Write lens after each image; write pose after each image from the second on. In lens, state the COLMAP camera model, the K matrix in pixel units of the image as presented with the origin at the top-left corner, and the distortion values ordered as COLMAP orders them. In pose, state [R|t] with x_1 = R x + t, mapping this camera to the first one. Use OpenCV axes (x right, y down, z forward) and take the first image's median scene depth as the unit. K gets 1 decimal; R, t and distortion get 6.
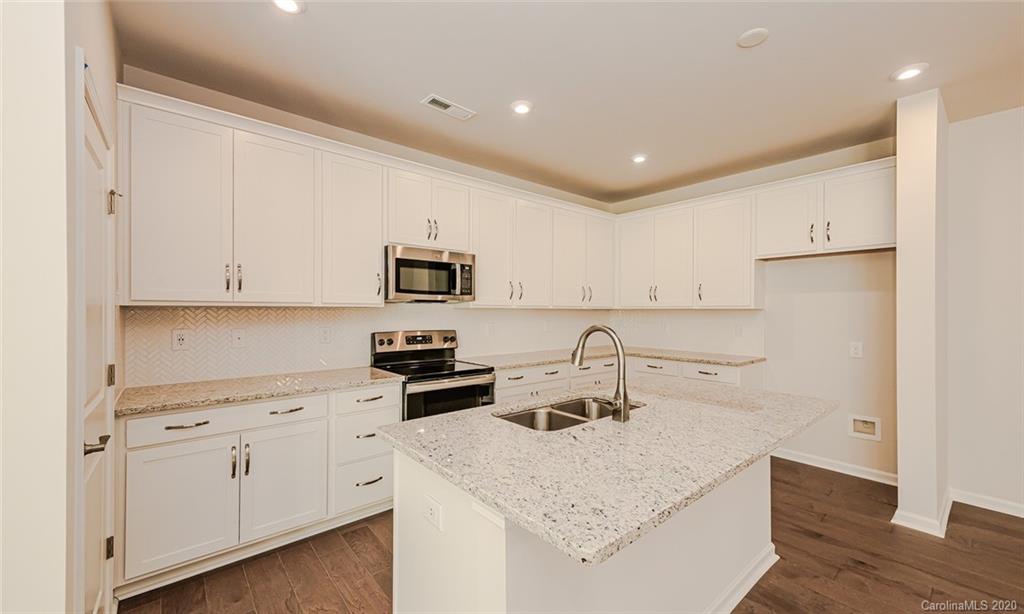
lens RADIAL K [[402.0, 0, 512.7], [0, 402.0, 314.4], [0, 0, 1]] dist [0.001447, -0.000043]
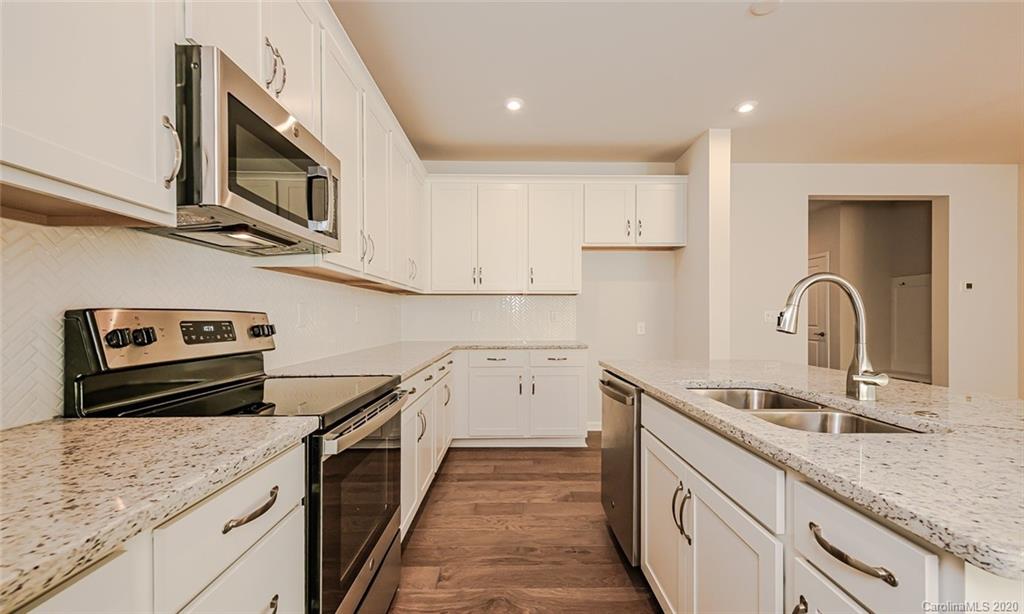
lens RADIAL K [[409.2, 0, 517.9], [0, 409.2, 317.6], [0, 0, 1]] dist [0.002812, 0.000204]
pose [[0.636254, -0.004828, 0.771464, -0.433900], [0.008425, 0.999964, -0.000690, 0.063415], [-0.771433, 0.006938, 0.636272, 0.606791]]
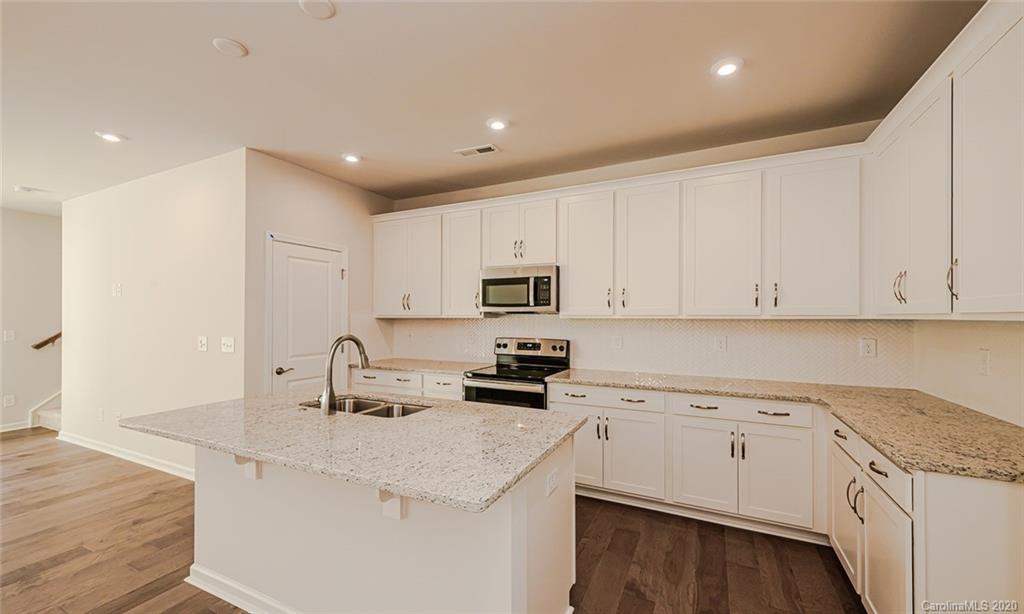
lens RADIAL K [[402.0, 0, 512.7], [0, 402.0, 314.4], [0, 0, 1]] dist [0.001447, -0.000043]
pose [[0.397362, -0.008810, -0.917619, 0.968698], [-0.009217, 0.999865, -0.013590, -0.013867], [0.917615, 0.013858, 0.397228, 0.620241]]
